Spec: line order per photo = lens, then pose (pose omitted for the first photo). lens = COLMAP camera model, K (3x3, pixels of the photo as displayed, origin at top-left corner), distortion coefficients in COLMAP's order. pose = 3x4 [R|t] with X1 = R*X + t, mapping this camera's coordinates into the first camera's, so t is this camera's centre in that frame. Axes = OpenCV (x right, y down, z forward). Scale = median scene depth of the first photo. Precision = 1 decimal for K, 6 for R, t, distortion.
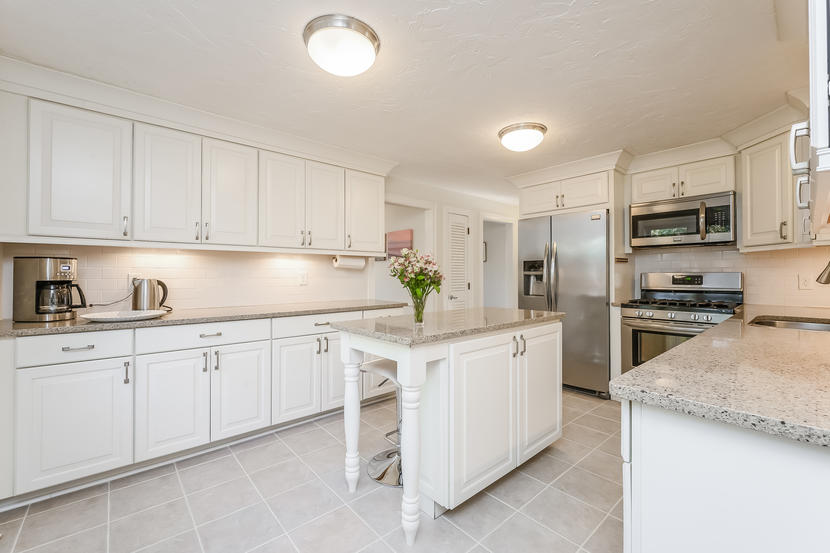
lens RADIAL K [[336.7, 0, 420.9], [0, 336.7, 274.2], [0, 0, 1]] dist [0.009269, 0.000301]
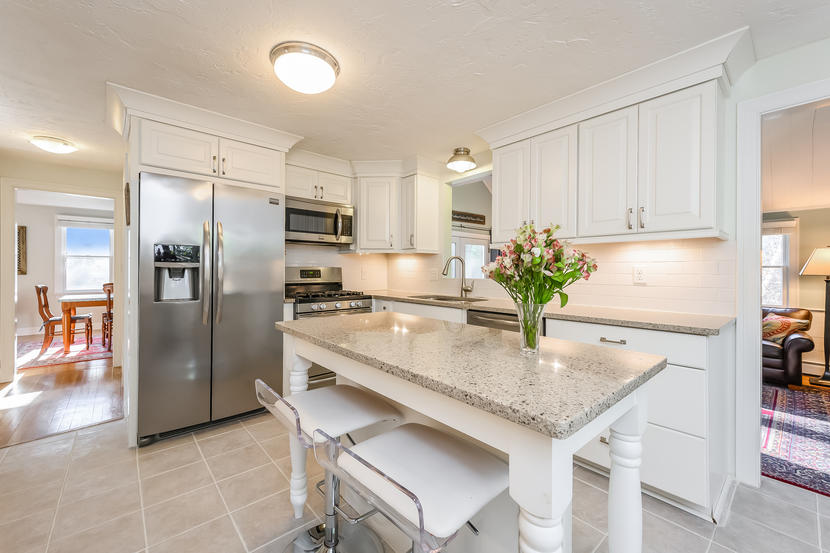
lens RADIAL K [[336.7, 0, 409.7], [0, 336.7, 274.9], [0, 0, 1]] dist [0.009269, 0.000301]
pose [[0.012943, -0.011785, 0.999847, -0.391467], [-0.007734, 0.999899, 0.011886, 0.005215], [-0.999886, -0.007886, 0.012851, 0.770490]]
